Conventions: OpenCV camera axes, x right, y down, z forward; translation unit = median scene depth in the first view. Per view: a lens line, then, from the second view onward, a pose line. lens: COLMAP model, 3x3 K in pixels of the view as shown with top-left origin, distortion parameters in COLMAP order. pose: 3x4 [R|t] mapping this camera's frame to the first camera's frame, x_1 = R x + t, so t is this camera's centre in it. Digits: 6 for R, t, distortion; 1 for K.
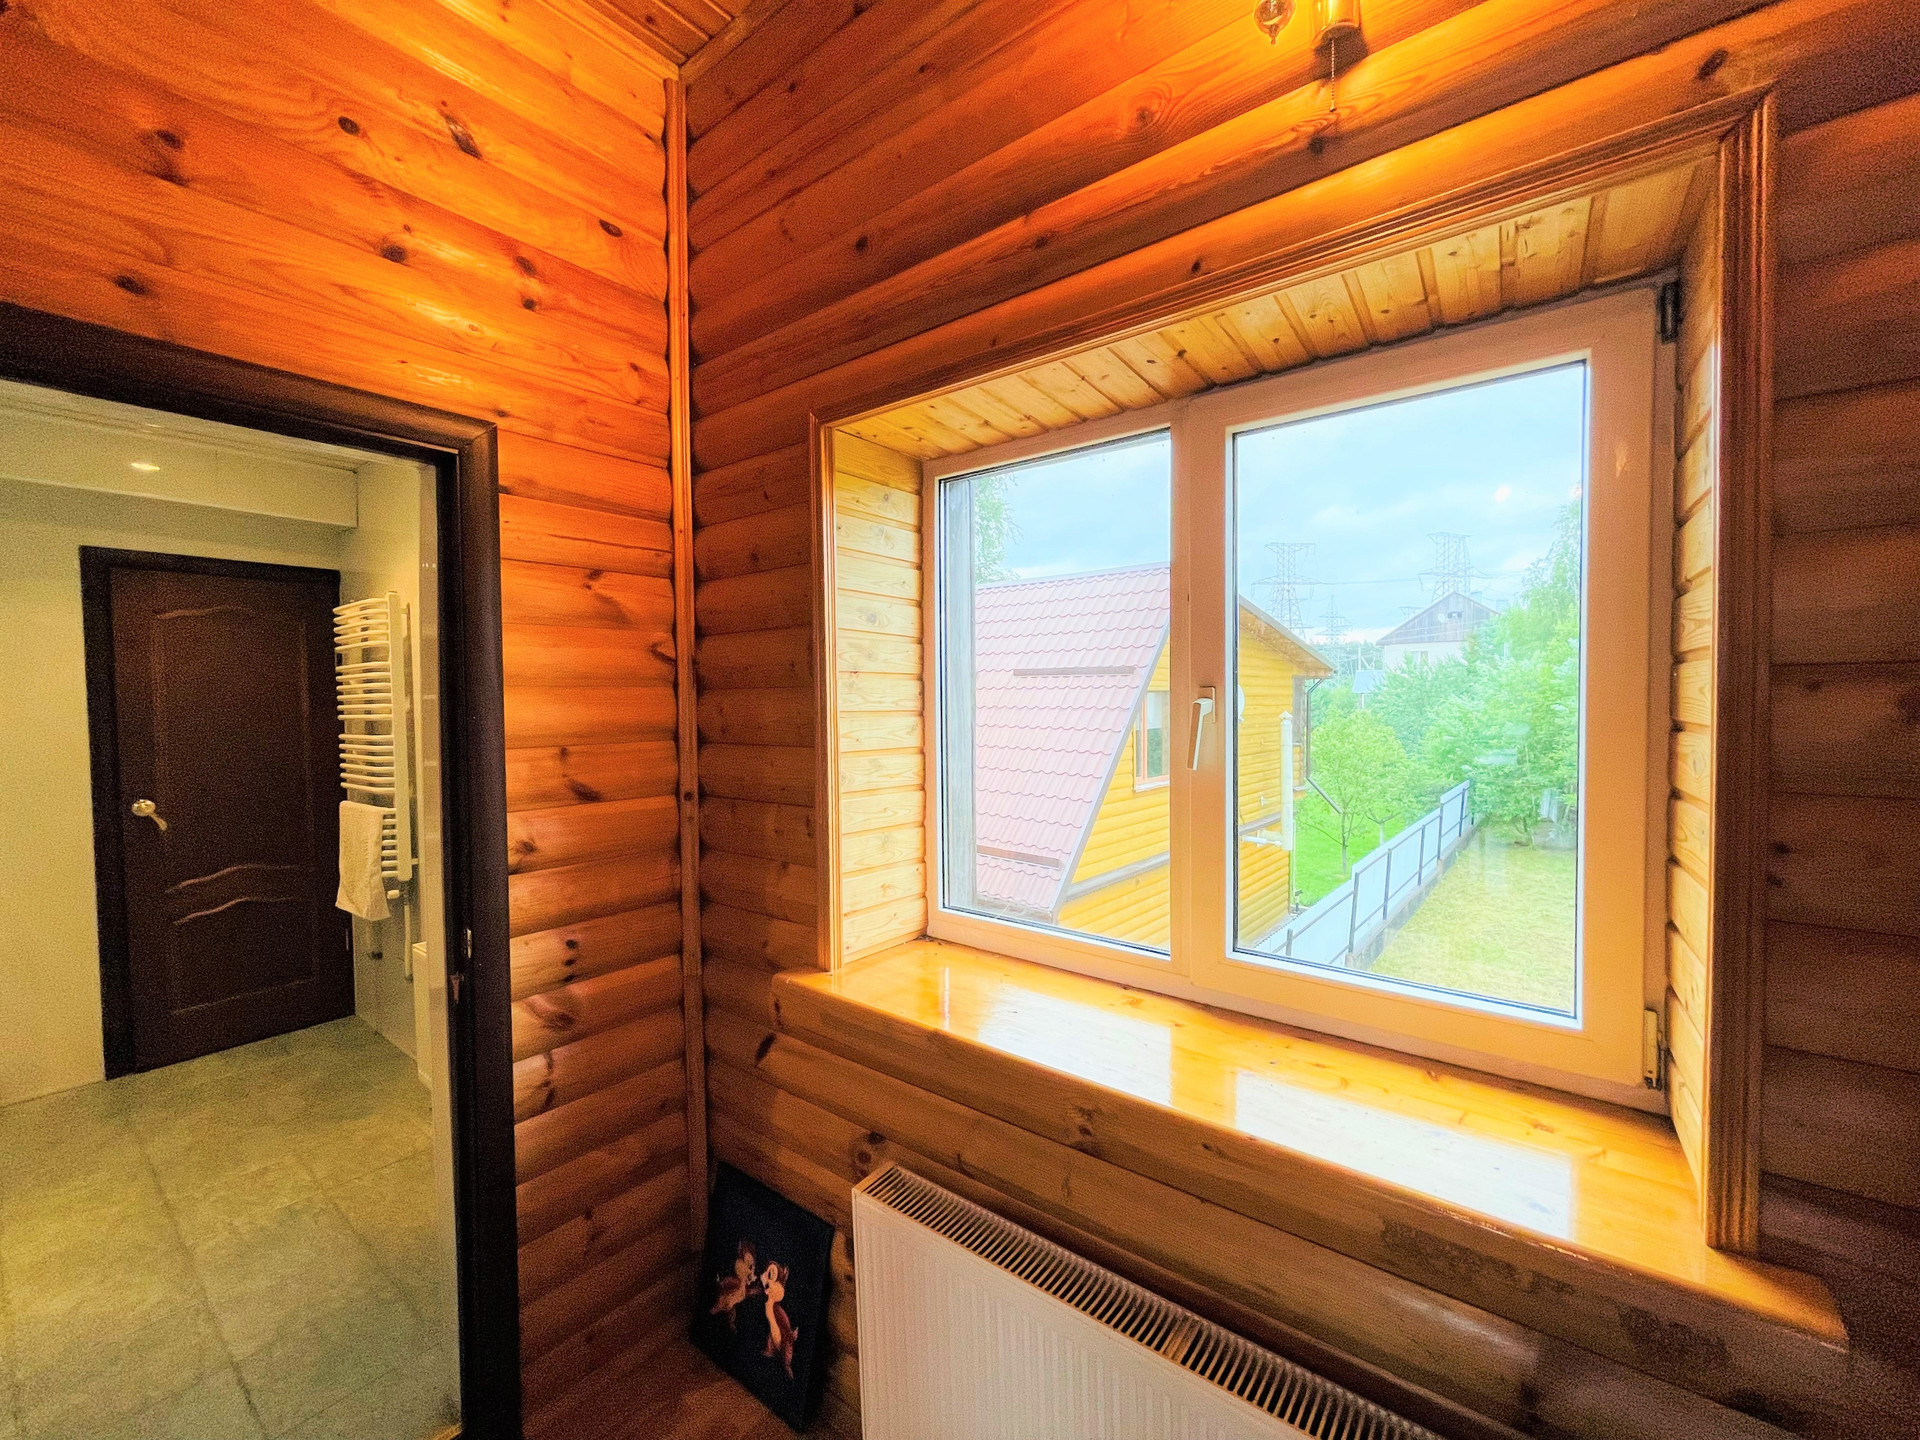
lens RADIAL K [[779.0, 0, 958.8], [0, 779.0, 721.0], [0, 0, 1]] dist [-0.002869, -0.000279]
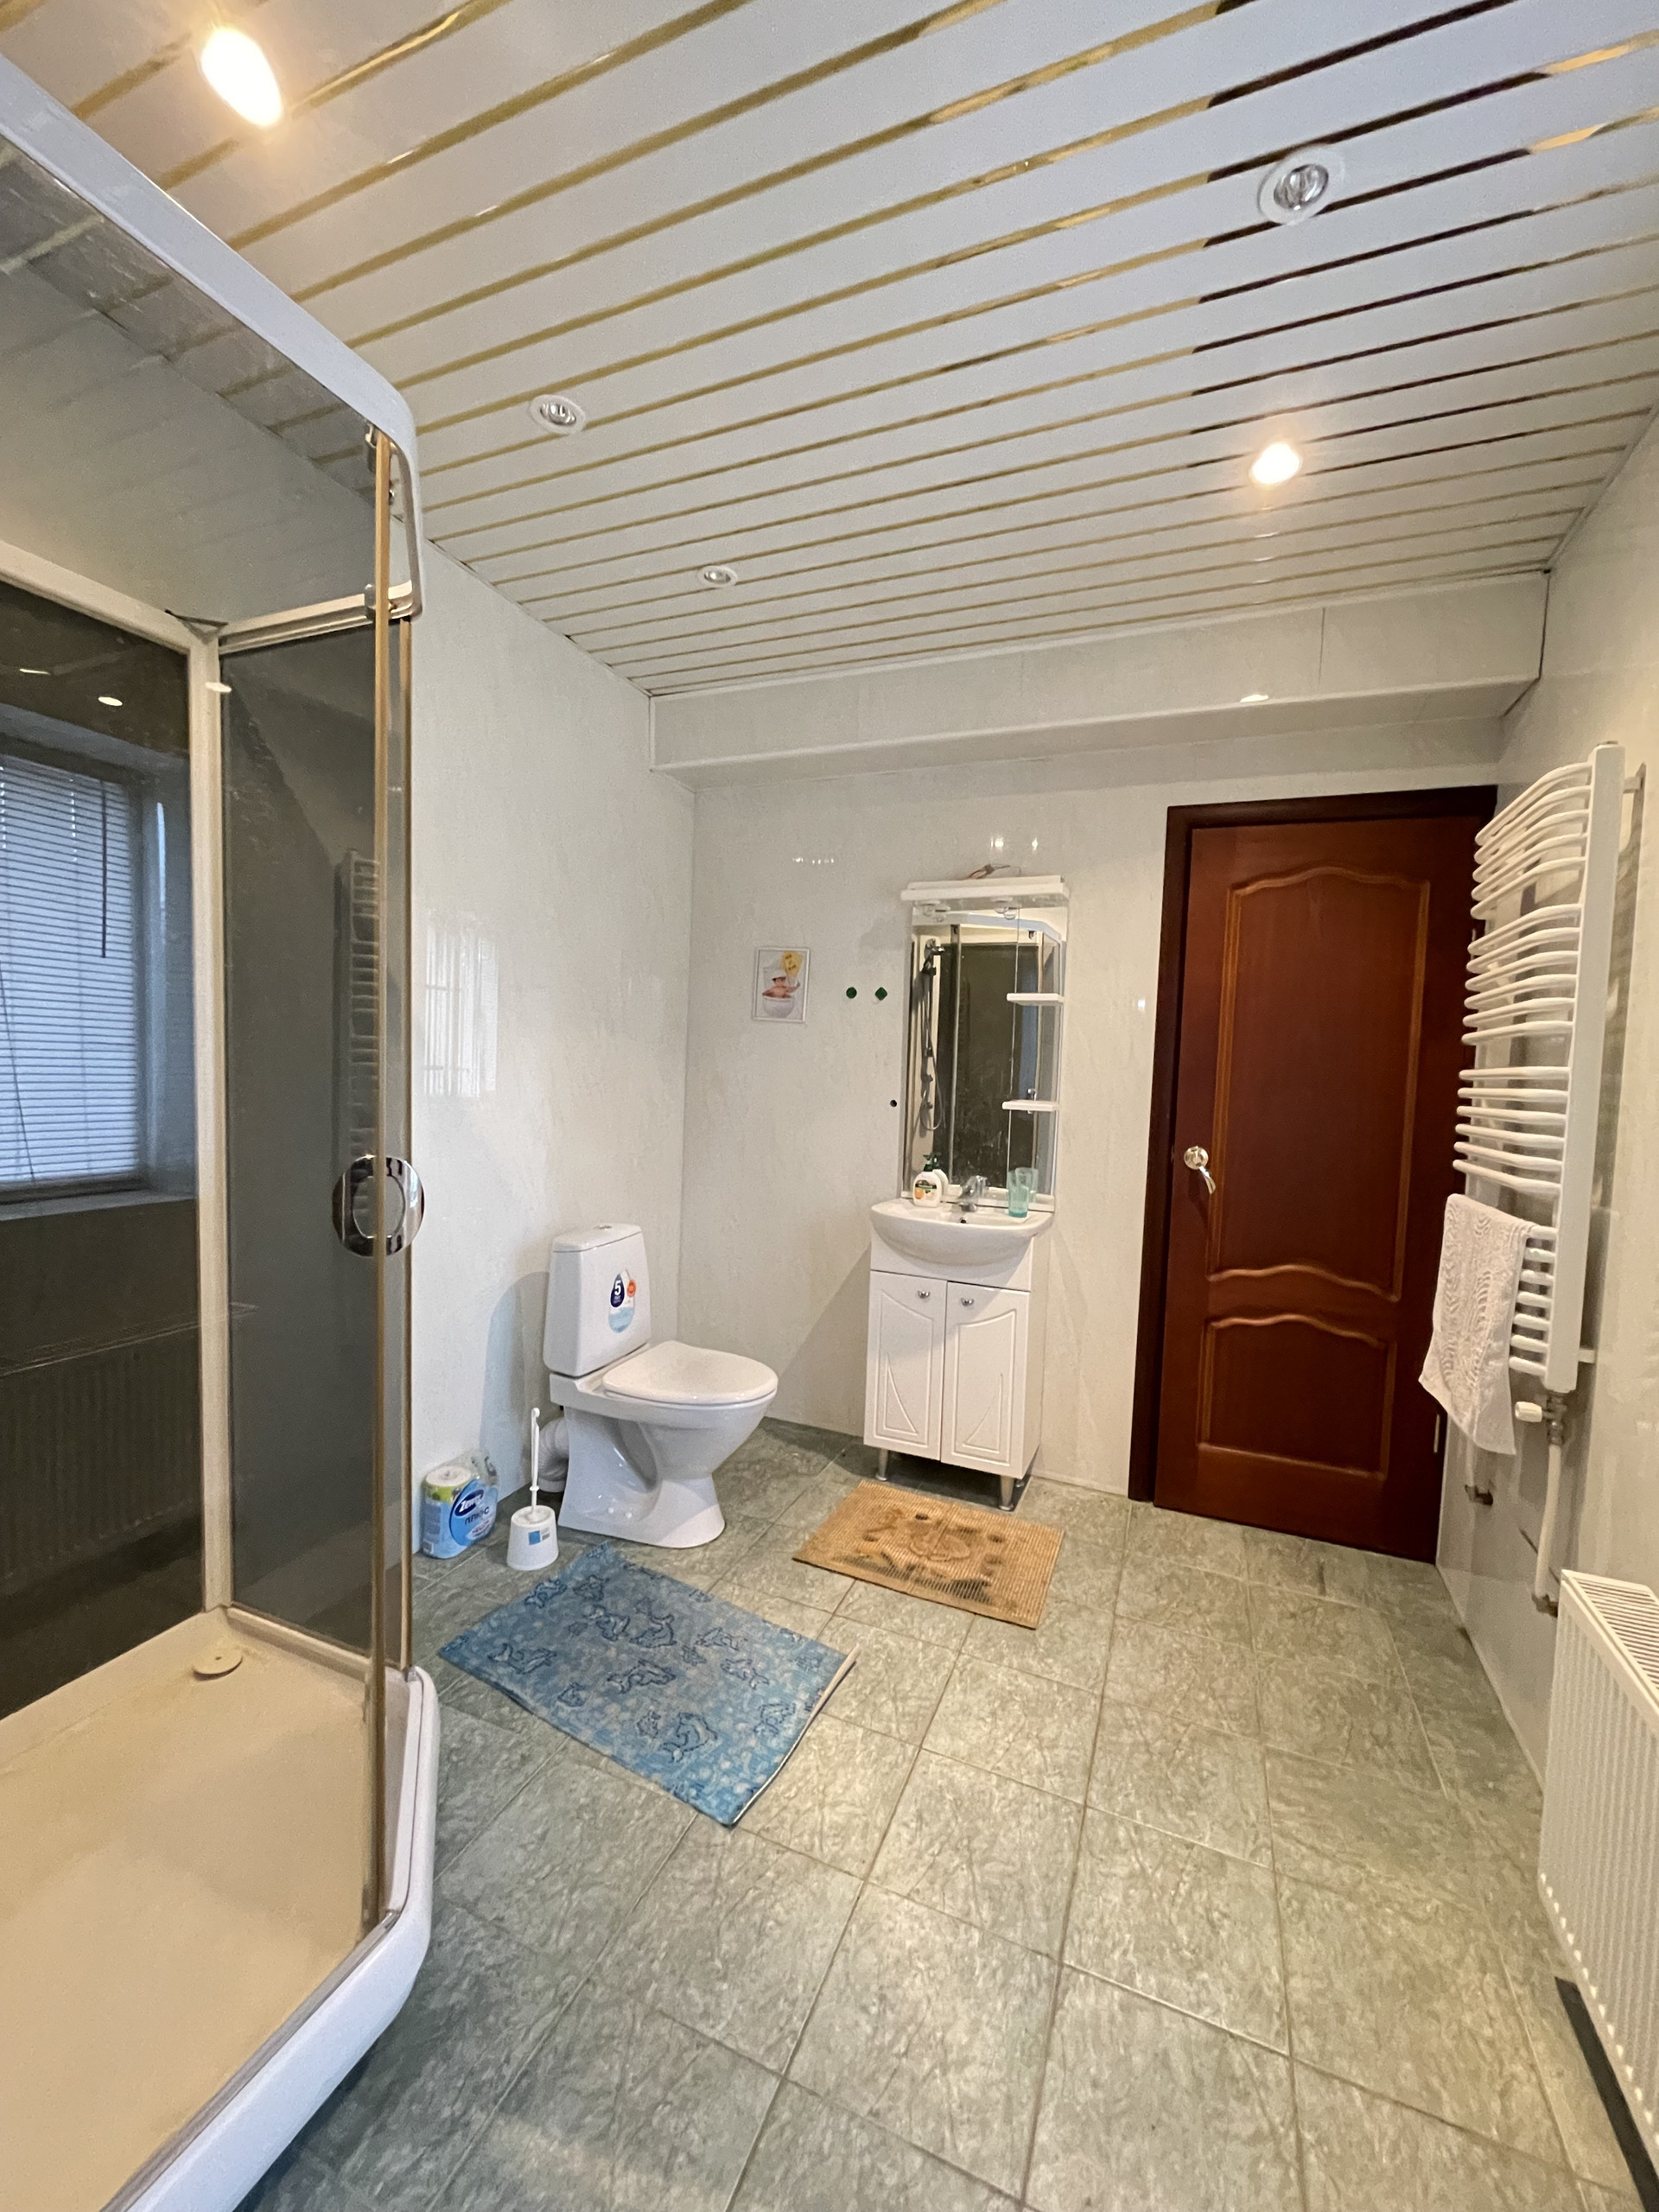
lens RADIAL K [[897.5, 0, 833.2], [0, 897.5, 1111.7], [0, 0, 1]] dist [-0.002869, -0.000279]
pose [[0.260222, 0.076146, -0.962542, -0.334453], [-0.069617, 0.995771, 0.059953, 0.041972], [0.963036, 0.051408, 0.264423, 0.449927]]
